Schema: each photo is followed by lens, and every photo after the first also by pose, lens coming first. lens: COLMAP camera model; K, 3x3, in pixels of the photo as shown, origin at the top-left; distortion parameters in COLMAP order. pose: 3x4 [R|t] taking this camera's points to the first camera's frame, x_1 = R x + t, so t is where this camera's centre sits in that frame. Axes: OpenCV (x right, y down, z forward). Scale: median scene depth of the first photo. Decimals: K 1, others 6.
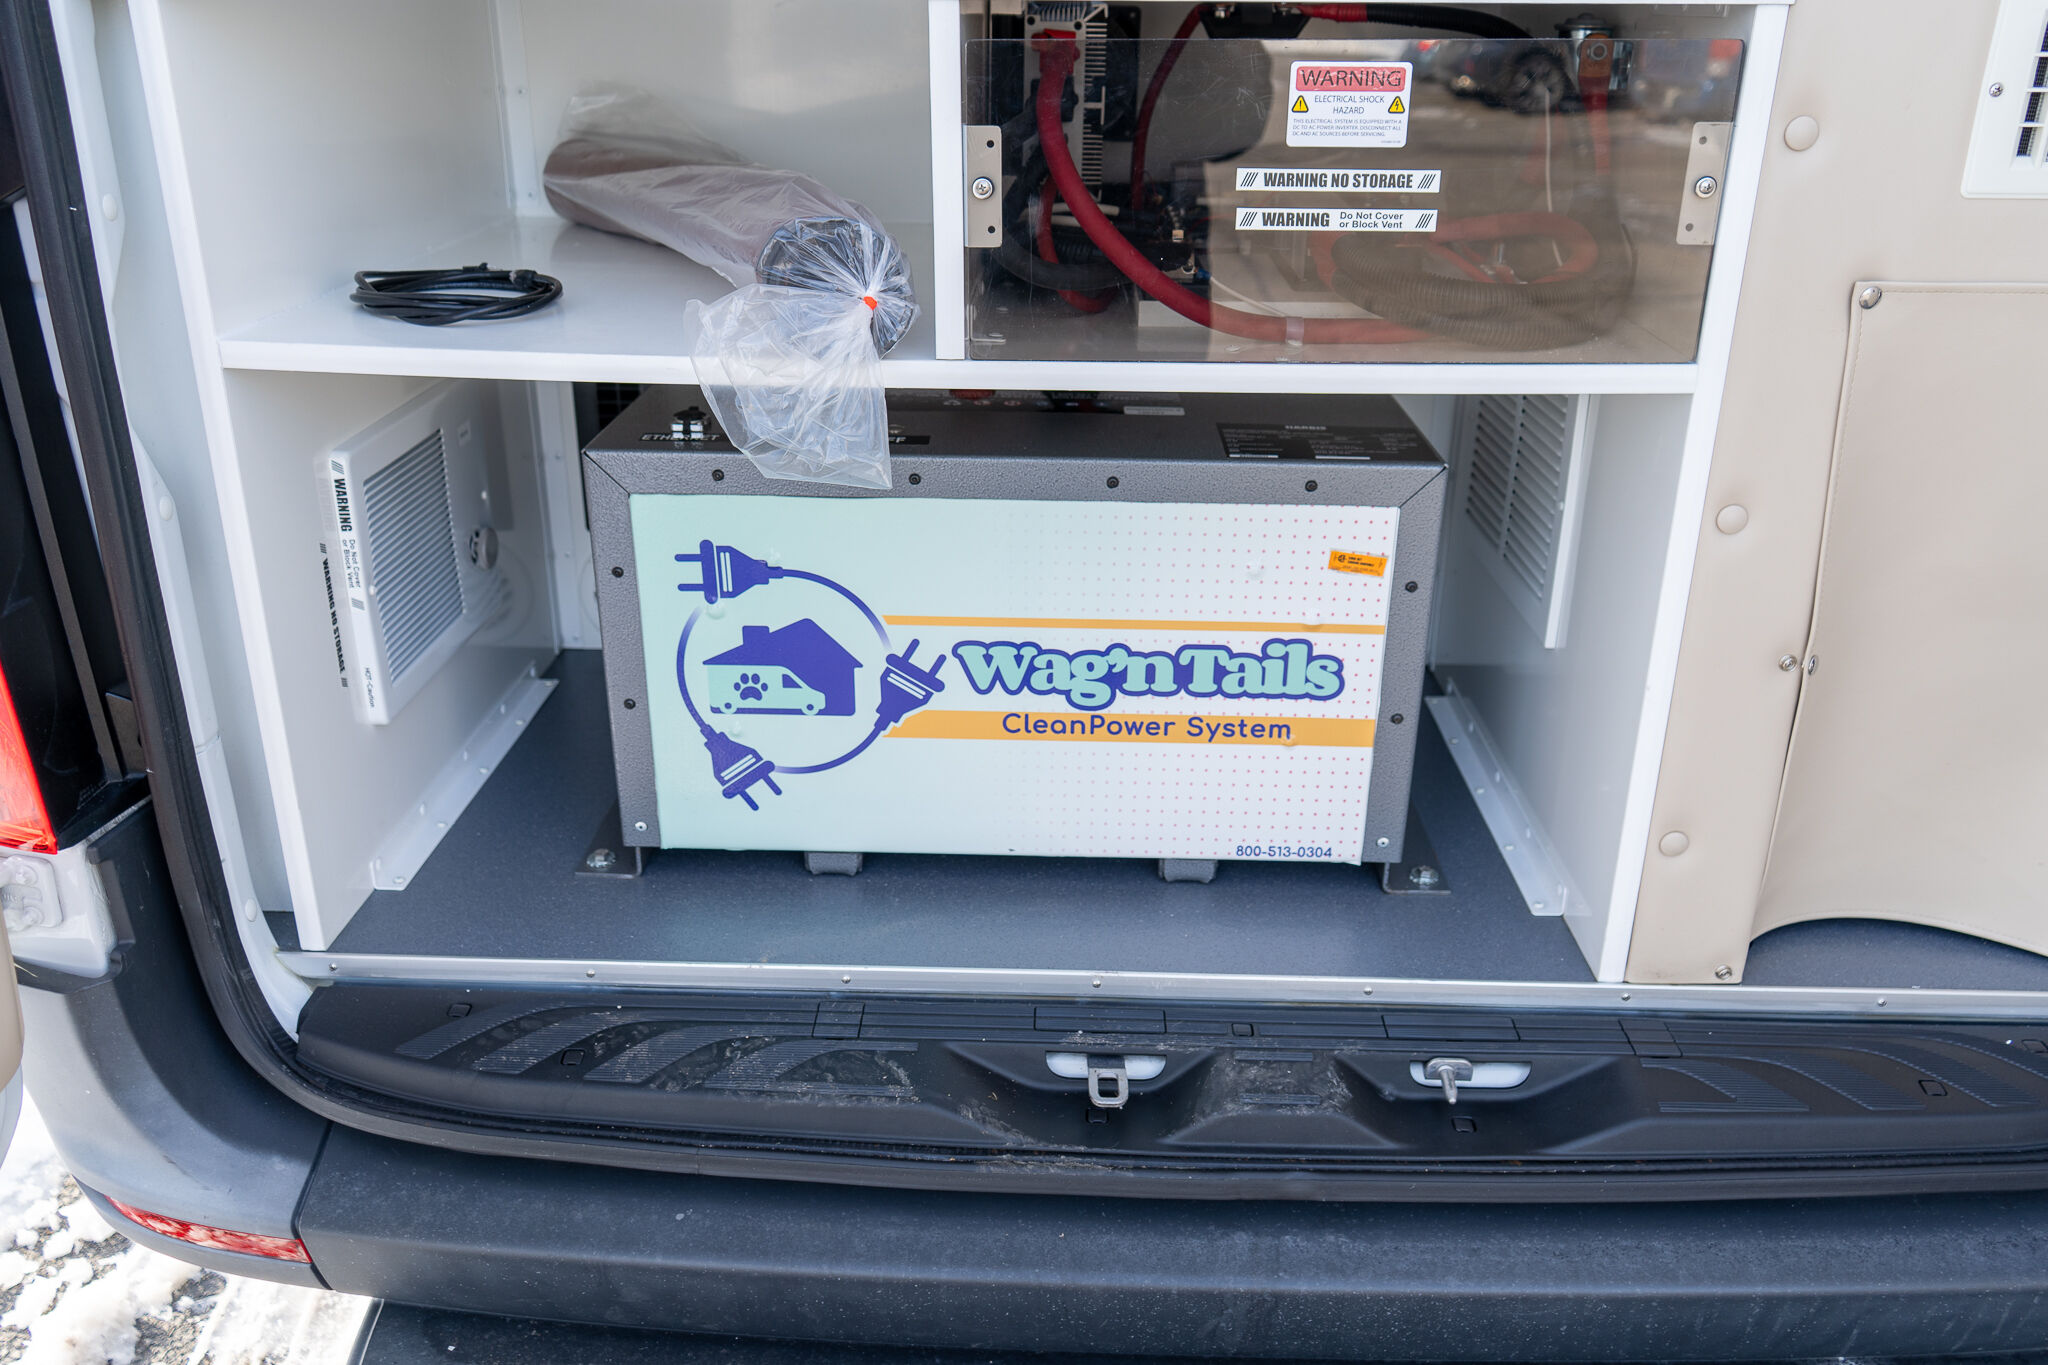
lens RADIAL K [[1723.6, 0, 1024.0], [0, 1723.6, 682.5], [0, 0, 1]] dist [-0.005957, -0.001691]
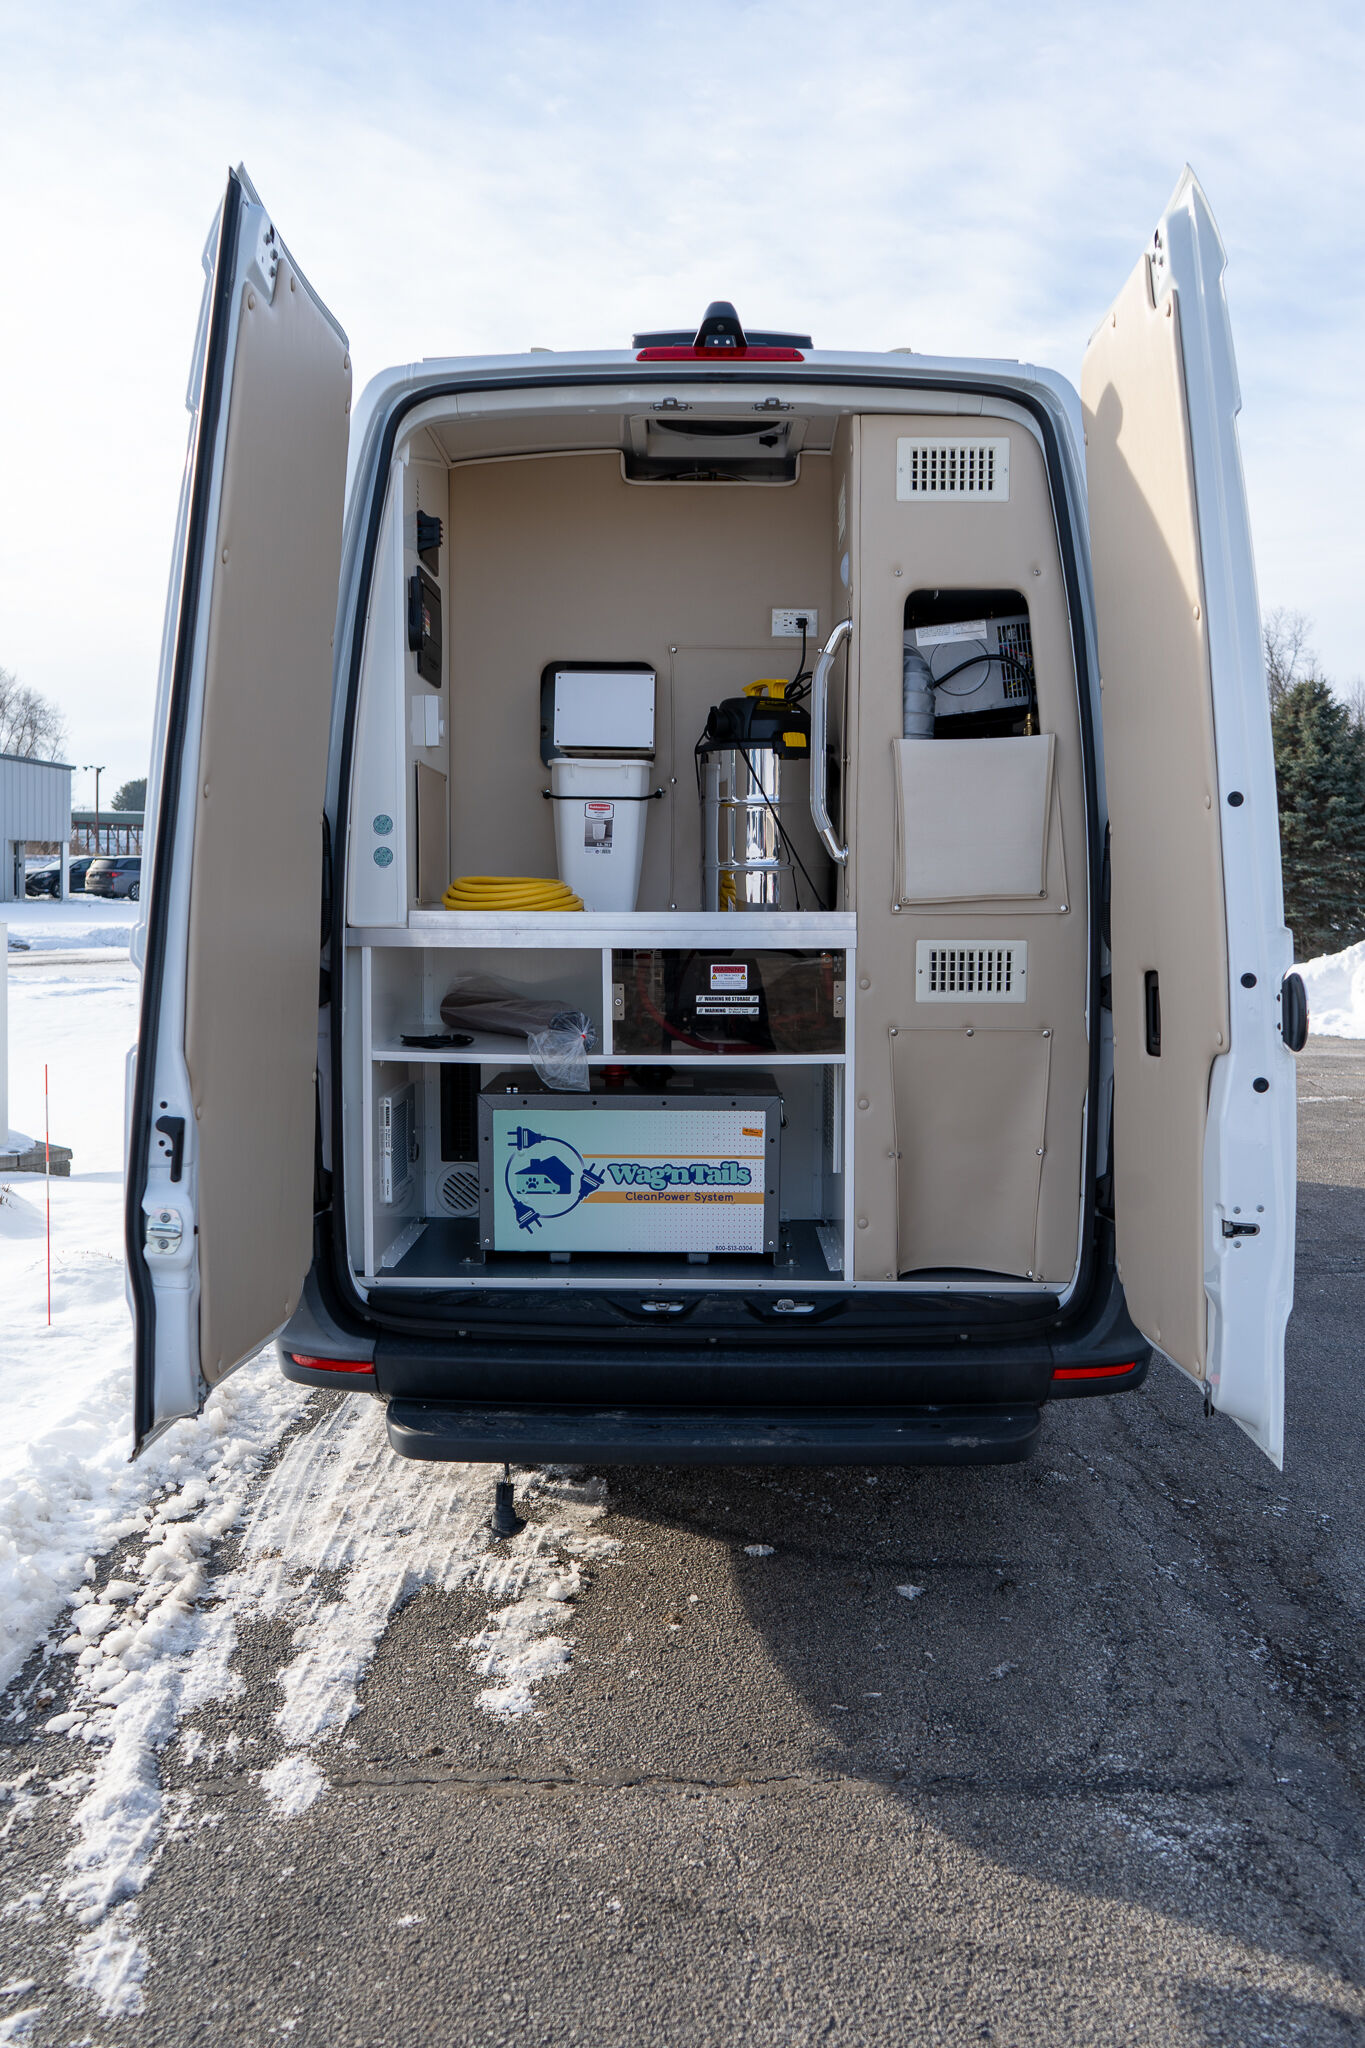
lens RADIAL K [[1723.6, 0, 682.5], [0, 1723.6, 1024.0], [0, 0, 1]] dist [-0.005957, -0.001691]
pose [[0.999859, -0.006392, 0.015510, 0.036761], [0.010669, 0.955784, -0.293876, 0.569814], [-0.012946, 0.294000, 0.955718, -1.683573]]
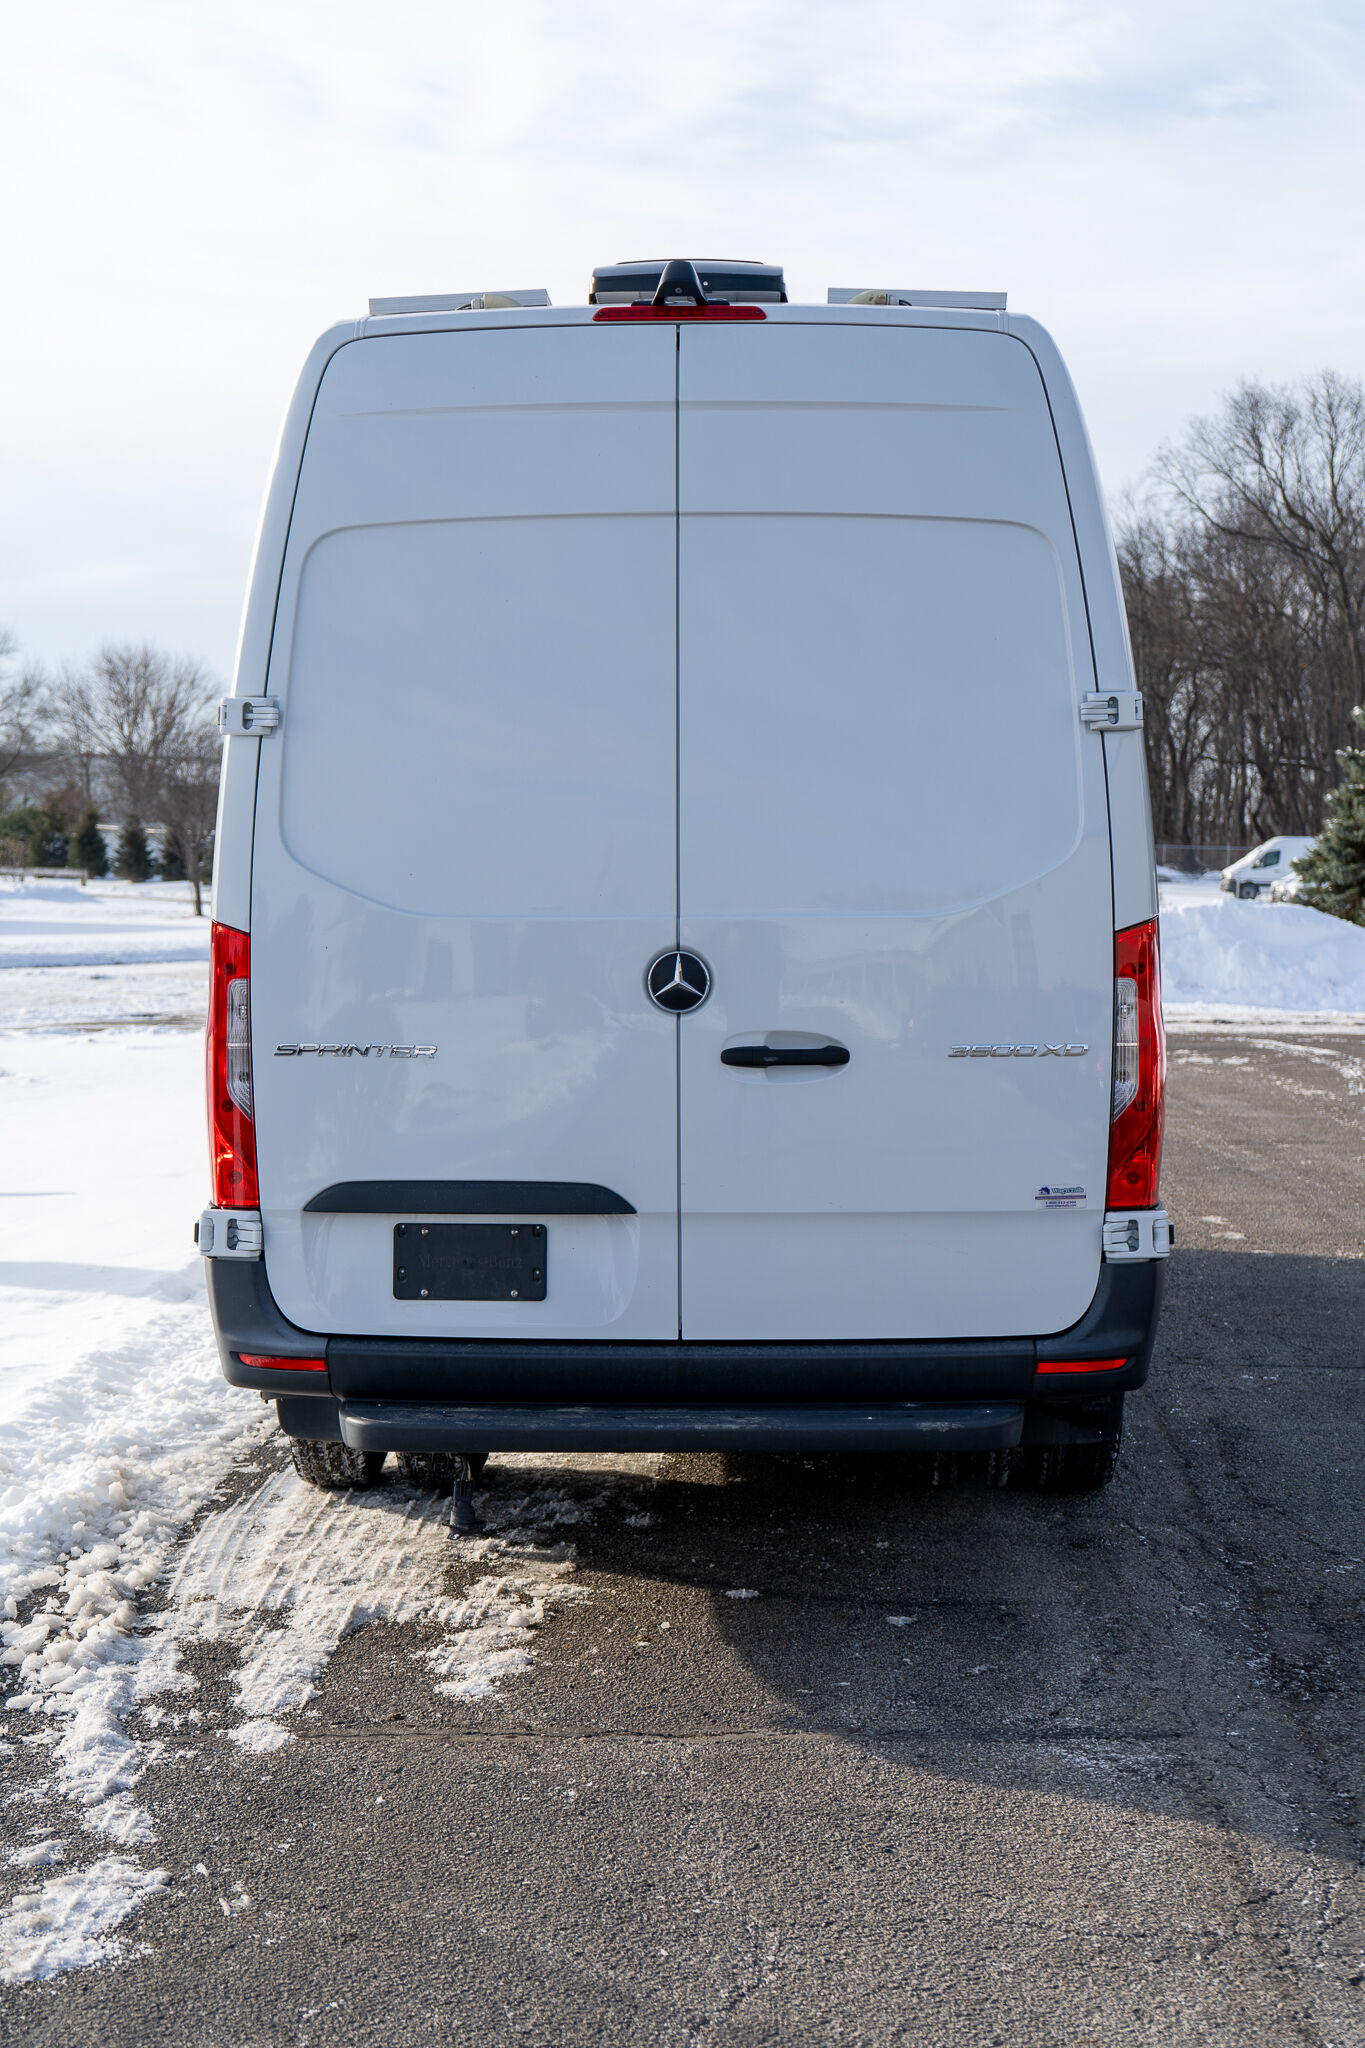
lens RADIAL K [[3068.4, 0, 682.5], [0, 3068.4, 1024.0], [0, 0, 1]] dist [0.036582, 0.043615]
pose [[0.999913, -0.012112, -0.005268, 0.160896], [0.009770, 0.946630, -0.322175, 1.320363], [0.008889, 0.322096, 0.946665, -3.528436]]
